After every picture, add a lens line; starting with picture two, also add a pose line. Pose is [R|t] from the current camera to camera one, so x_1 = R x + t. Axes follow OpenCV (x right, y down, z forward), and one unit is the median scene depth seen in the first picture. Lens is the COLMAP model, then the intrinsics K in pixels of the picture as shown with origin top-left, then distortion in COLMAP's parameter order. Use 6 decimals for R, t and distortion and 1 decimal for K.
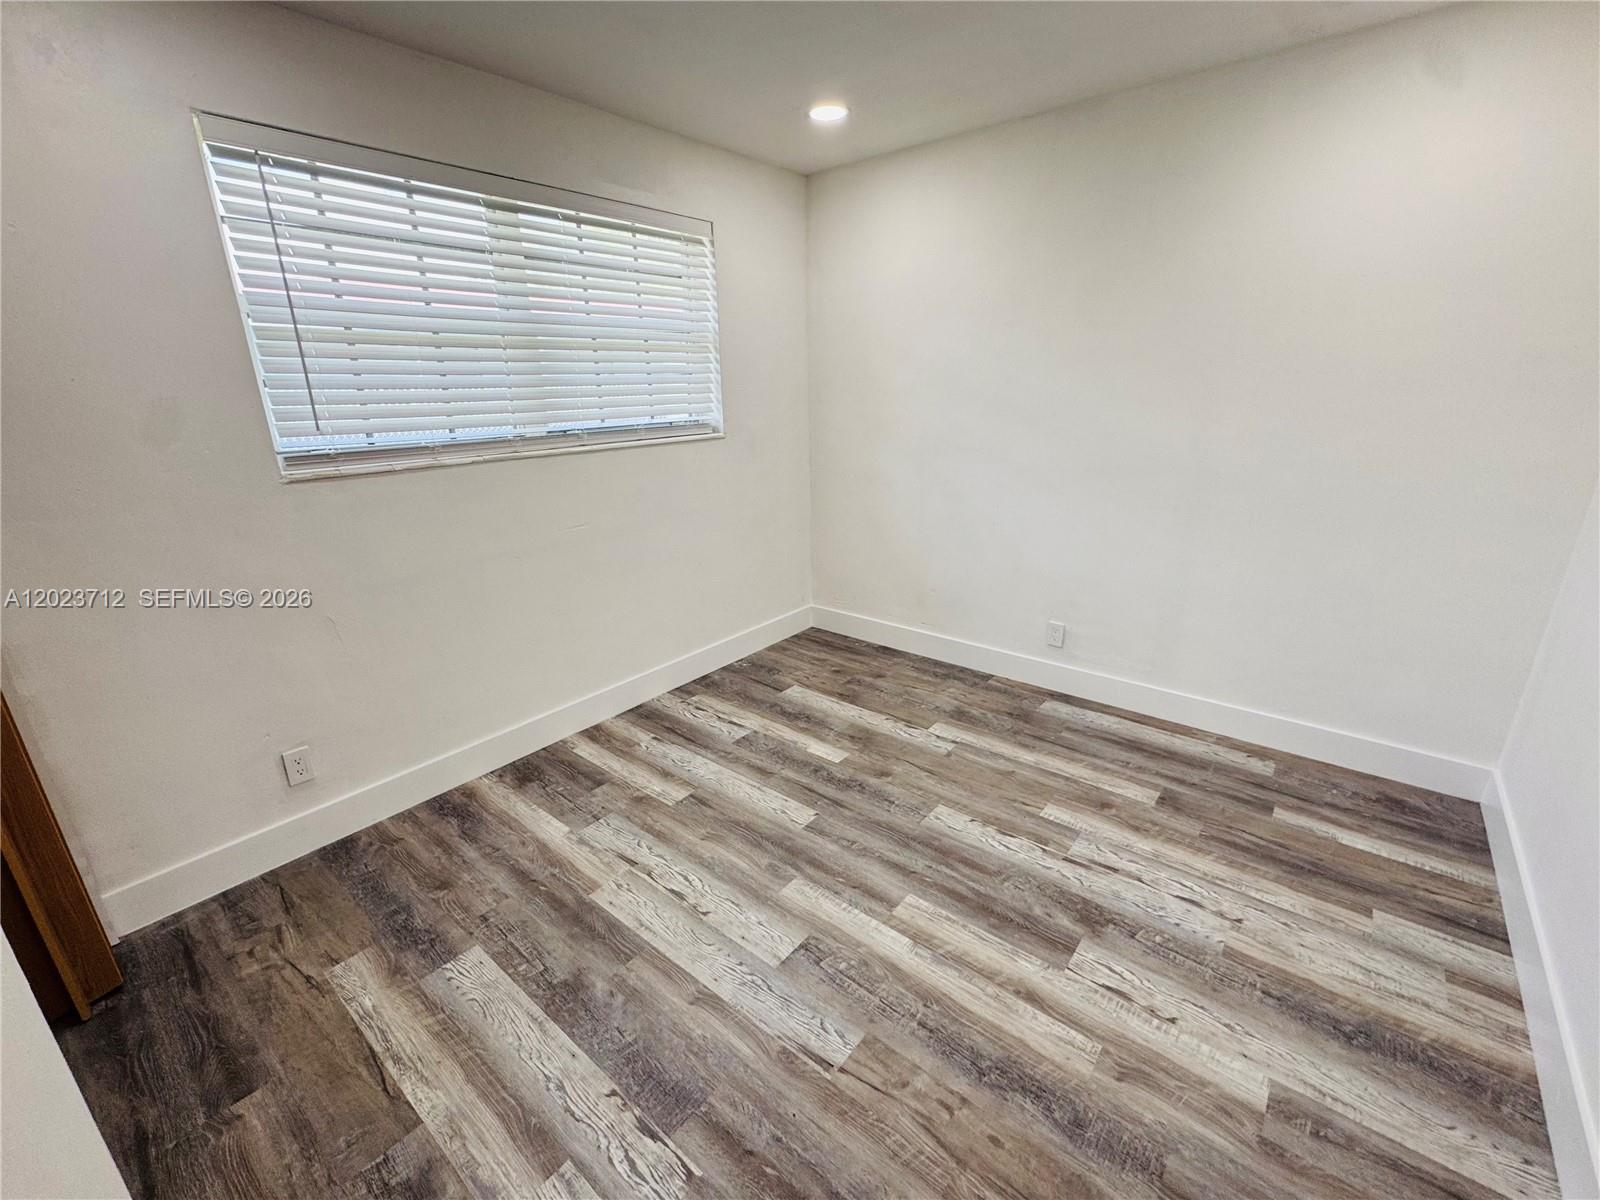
lens RADIAL K [[686.5, 0, 790.1], [0, 686.5, 602.4], [0, 0, 1]] dist [-0.008067, -0.000049]
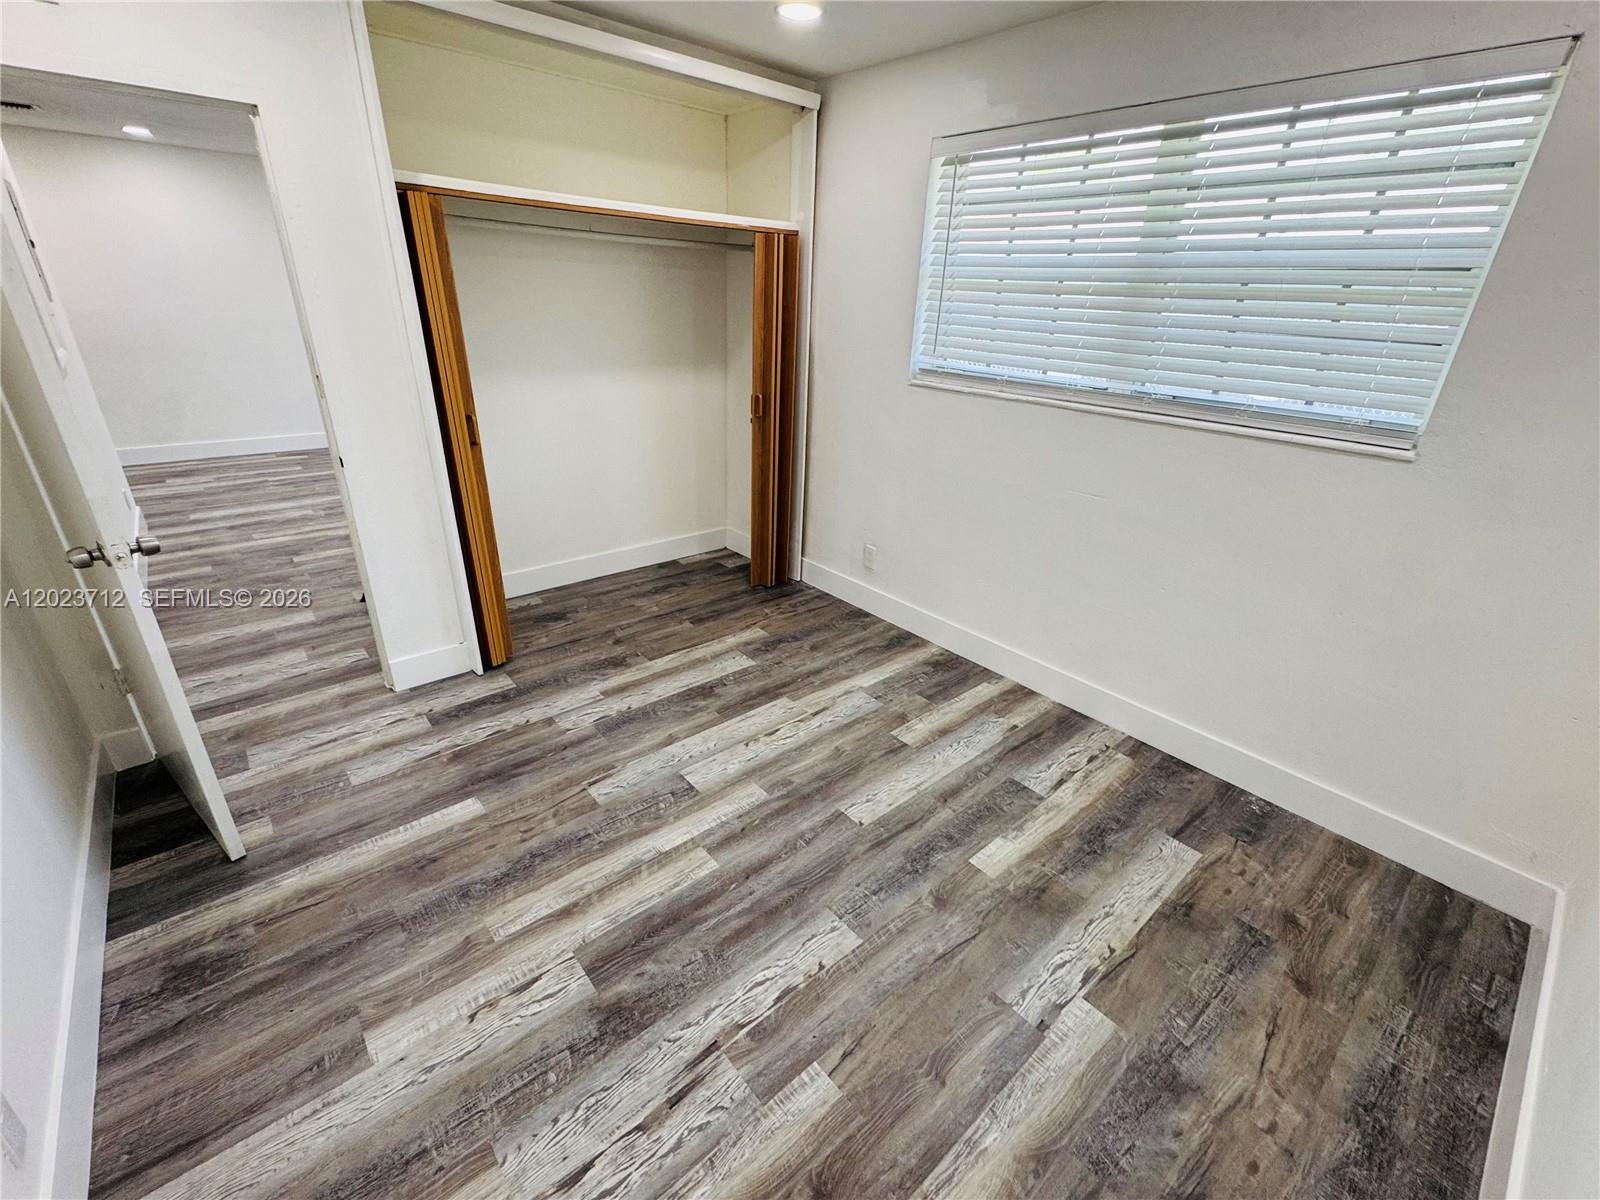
lens RADIAL K [[686.5, 0, 804.8], [0, 686.5, 597.8], [0, 0, 1]] dist [-0.008067, -0.000049]
pose [[-0.166618, 0.407108, -0.898054, 0.859551], [-0.336361, 0.832686, 0.439881, -0.364668], [0.926876, 0.375363, -0.001806, 0.940644]]
